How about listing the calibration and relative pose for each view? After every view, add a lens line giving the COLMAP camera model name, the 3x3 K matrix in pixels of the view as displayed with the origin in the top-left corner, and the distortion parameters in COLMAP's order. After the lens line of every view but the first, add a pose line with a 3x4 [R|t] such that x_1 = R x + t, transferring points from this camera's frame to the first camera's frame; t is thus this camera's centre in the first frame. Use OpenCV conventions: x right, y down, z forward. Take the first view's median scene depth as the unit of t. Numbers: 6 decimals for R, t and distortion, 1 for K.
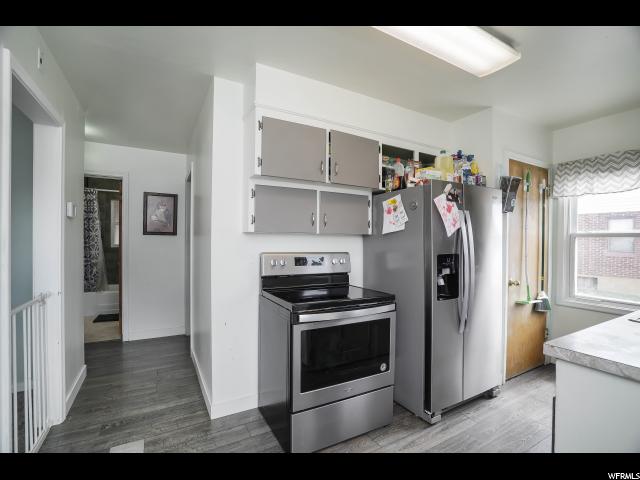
lens RADIAL K [[305.5, 0, 320.0], [0, 305.5, 240.0], [0, 0, 1]] dist [-0.001355, -0.000117]
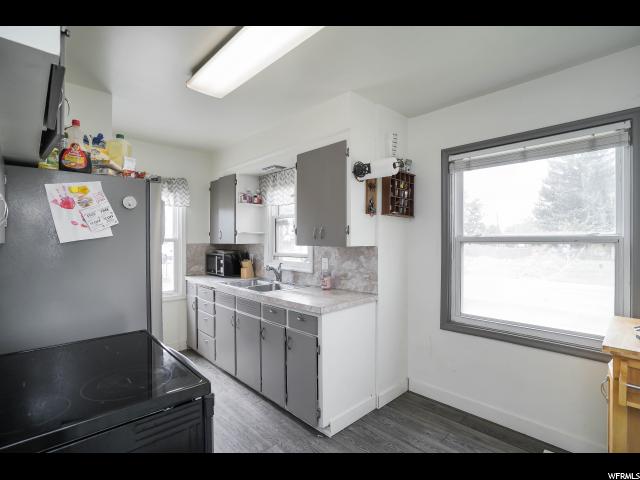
lens RADIAL K [[318.0, 0, 320.0], [0, 318.0, 240.0], [0, 0, 1]] dist [0.000867, 0.000677]
pose [[-0.215834, -0.004923, 0.976418, -0.461317], [-0.003165, 0.999986, 0.004342, -0.026475], [-0.976425, -0.002153, -0.215847, 0.615774]]
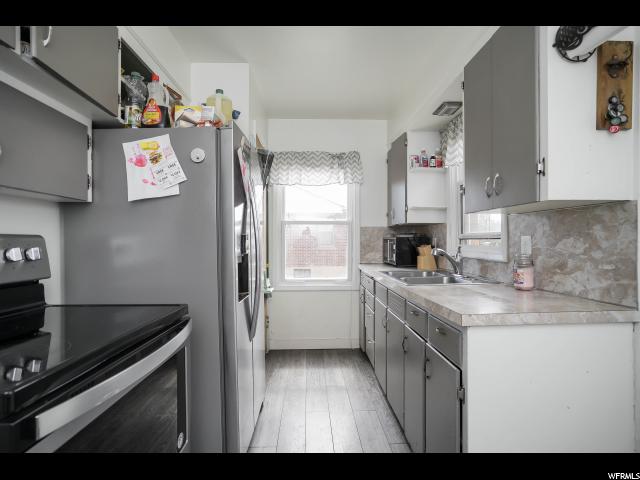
lens RADIAL K [[337.1, 0, 320.0], [0, 337.1, 240.0], [0, 0, 1]] dist [-0.002074, 0.001190]
pose [[0.485401, -0.005940, 0.874271, -0.150956], [0.005867, 0.999977, 0.003537, 0.048345], [-0.874272, 0.003413, 0.485425, 0.382372]]
